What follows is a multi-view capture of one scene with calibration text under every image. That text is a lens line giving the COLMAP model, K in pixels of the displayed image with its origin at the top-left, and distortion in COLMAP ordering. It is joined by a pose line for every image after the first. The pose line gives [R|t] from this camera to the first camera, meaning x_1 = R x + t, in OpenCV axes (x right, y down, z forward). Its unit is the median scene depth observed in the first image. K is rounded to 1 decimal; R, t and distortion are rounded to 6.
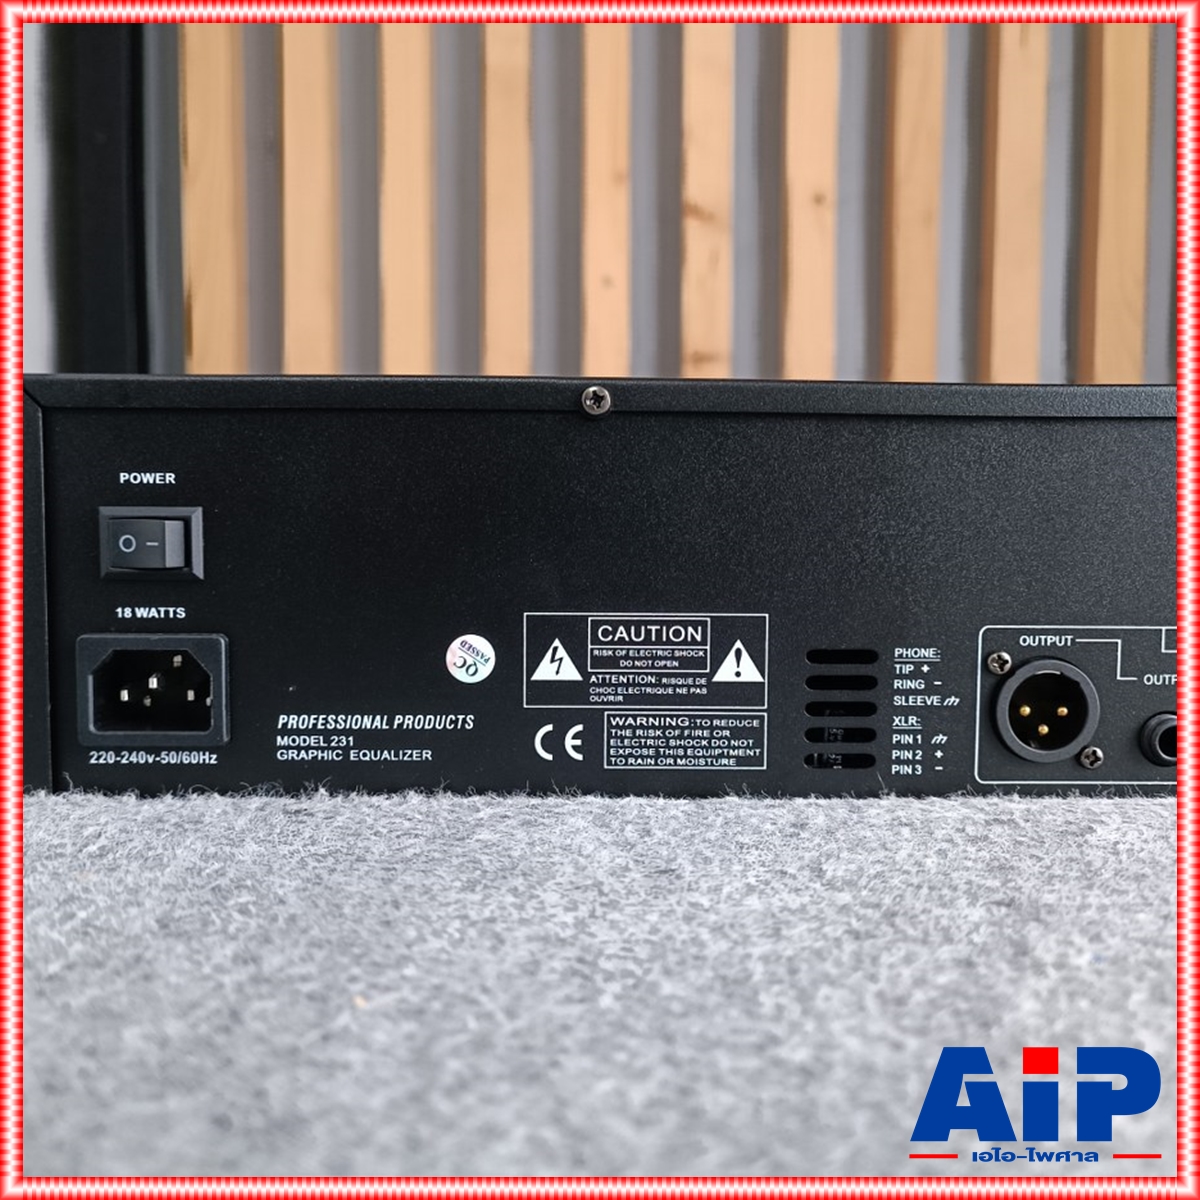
lens RADIAL K [[829.3, 0, 600.0], [0, 829.3, 600.0], [0, 0, 1]] dist [0.035739, -0.034903]
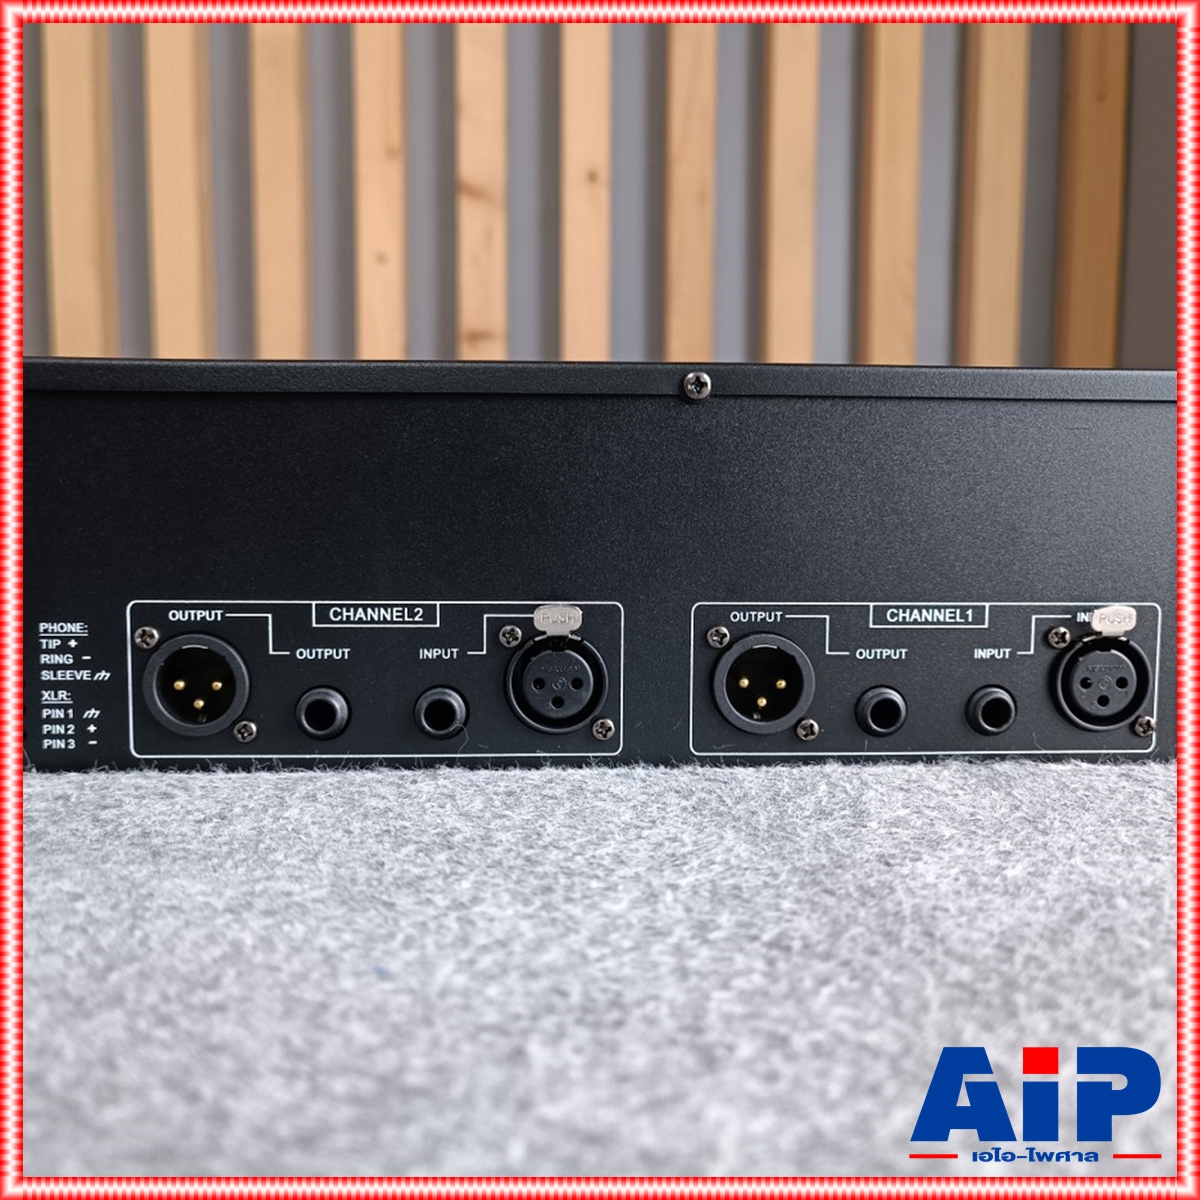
lens RADIAL K [[816.2, 0, 598.2], [0, 816.2, 553.5], [0, 0, 1]] dist [-0.002154, -0.003956]
pose [[0.999956, -0.002284, 0.009053, 1.017210], [0.002533, 0.999616, -0.027590, 0.002199], [-0.008986, 0.027611, 0.999578, 0.004935]]
